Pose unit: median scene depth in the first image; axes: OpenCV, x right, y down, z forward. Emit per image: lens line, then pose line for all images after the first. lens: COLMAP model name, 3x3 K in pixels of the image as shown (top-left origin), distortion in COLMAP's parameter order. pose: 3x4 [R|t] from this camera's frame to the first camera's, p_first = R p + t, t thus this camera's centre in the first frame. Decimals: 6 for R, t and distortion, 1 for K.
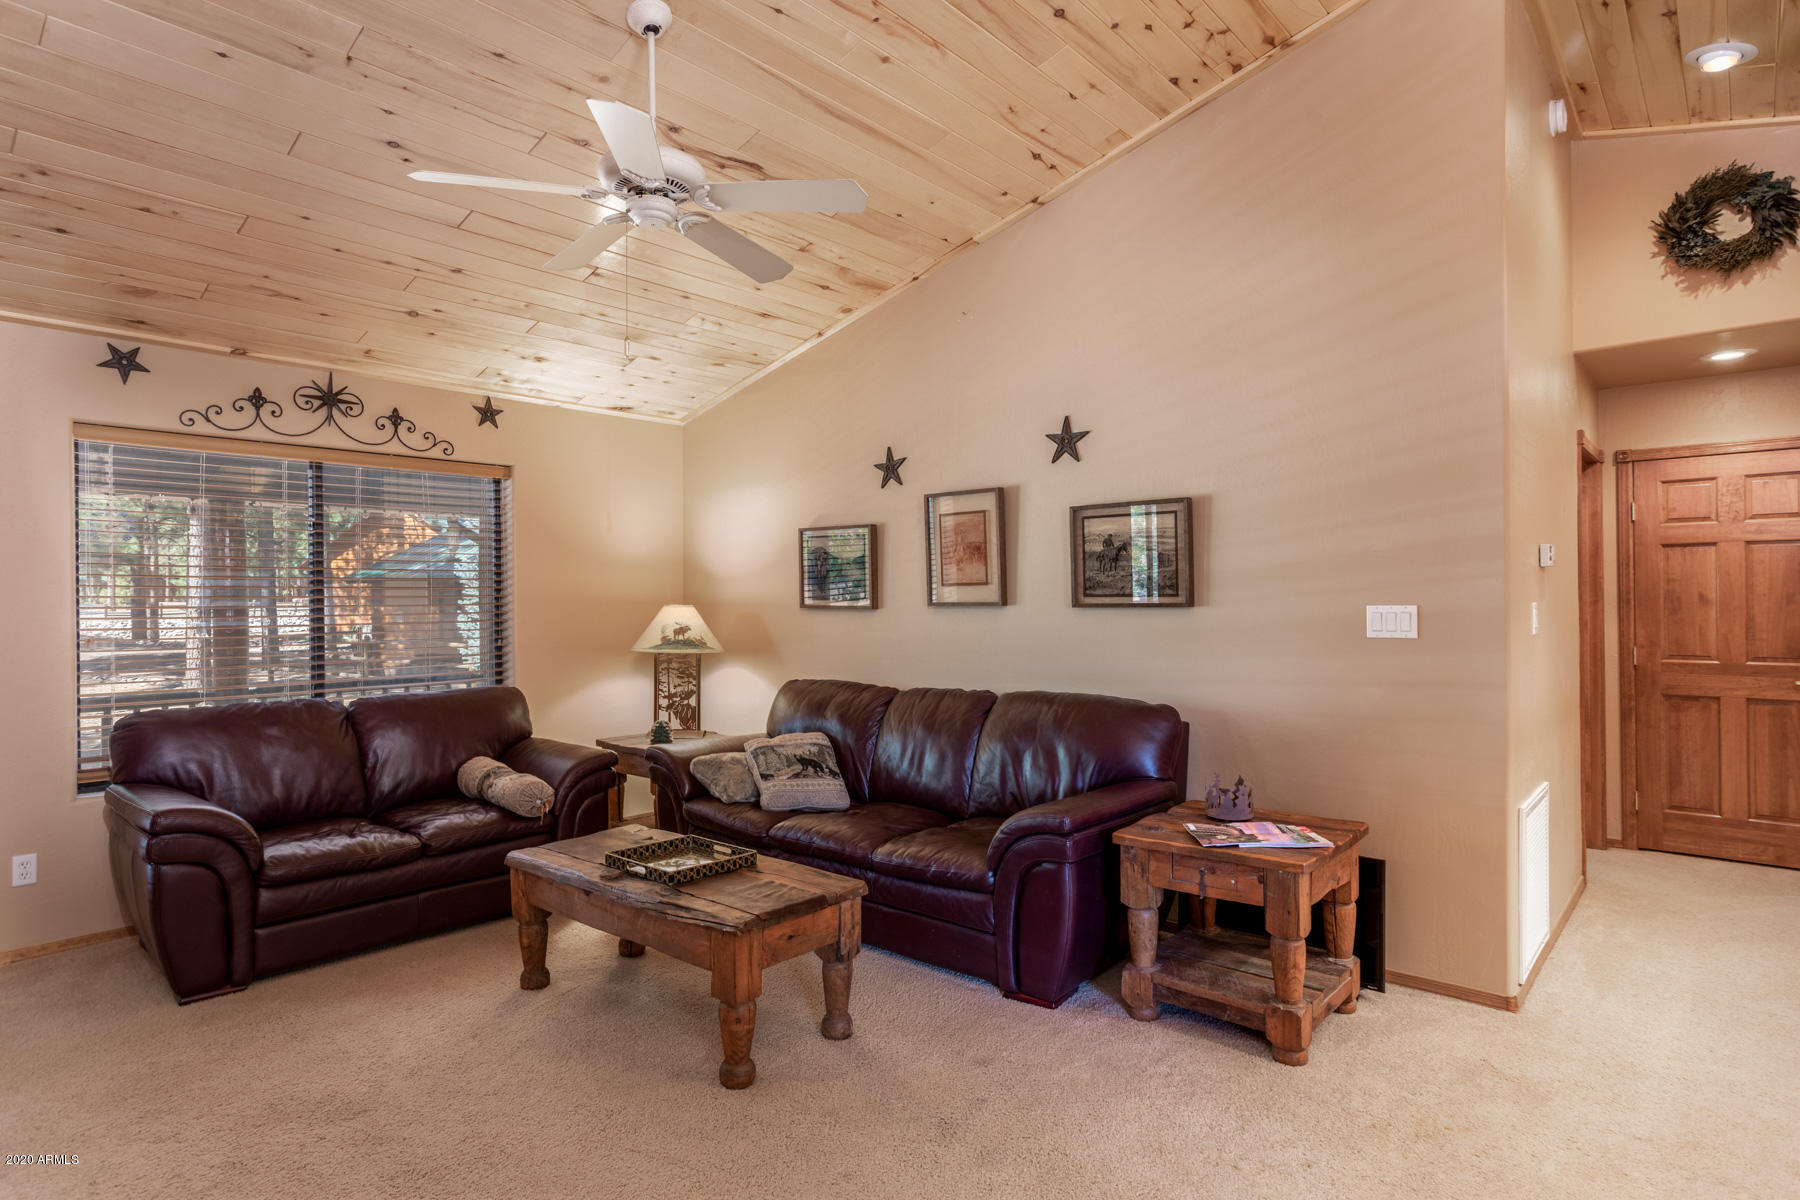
lens RADIAL K [[973.4, 0, 898.7], [0, 973.4, 598.1], [0, 0, 1]] dist [-0.021726, -0.000663]
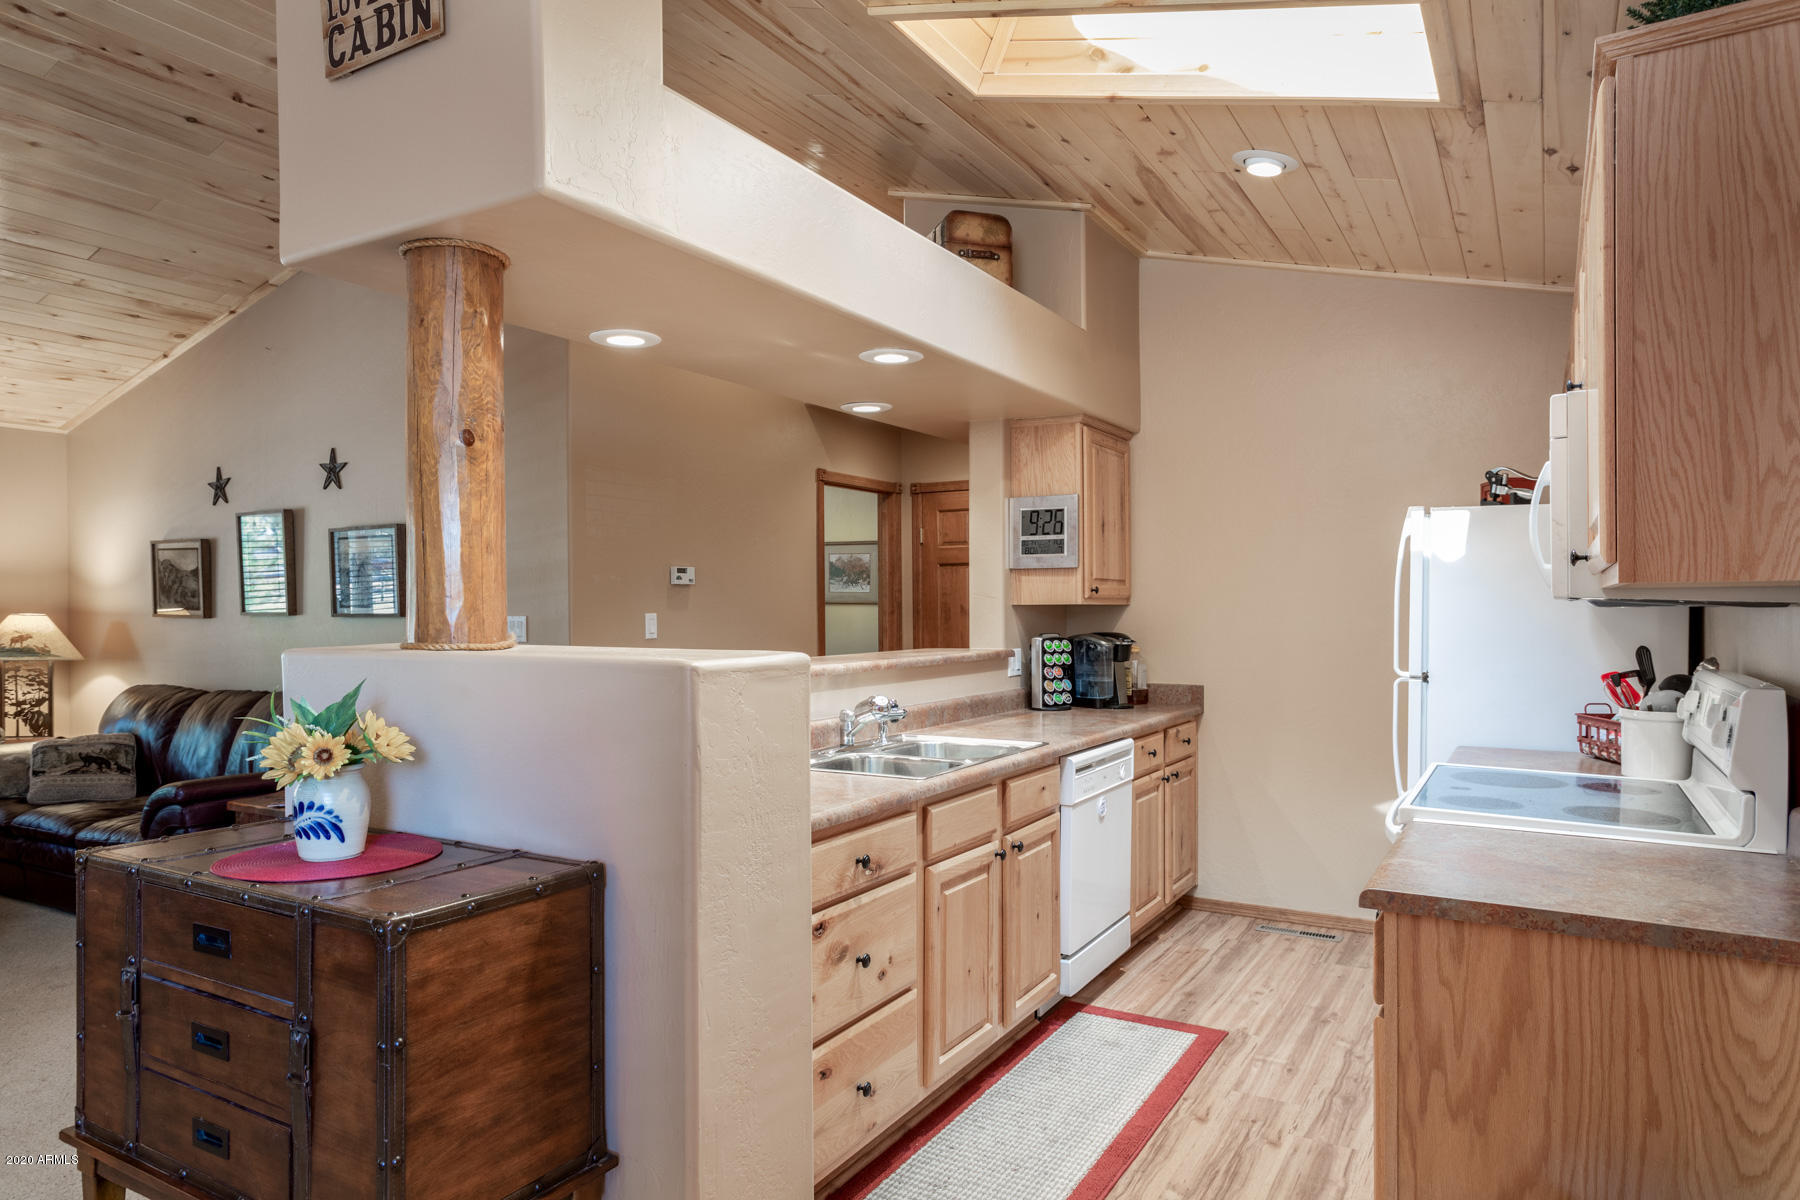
lens RADIAL K [[1097.2, 0, 904.1], [0, 1097.2, 605.9], [0, 0, 1]] dist [0.000041, 0.003624]
pose [[0.982579, 0.002386, 0.185832, 0.488156], [-0.002809, 0.999994, 0.002011, -0.006308], [-0.185826, -0.002498, 0.982580, -0.316850]]
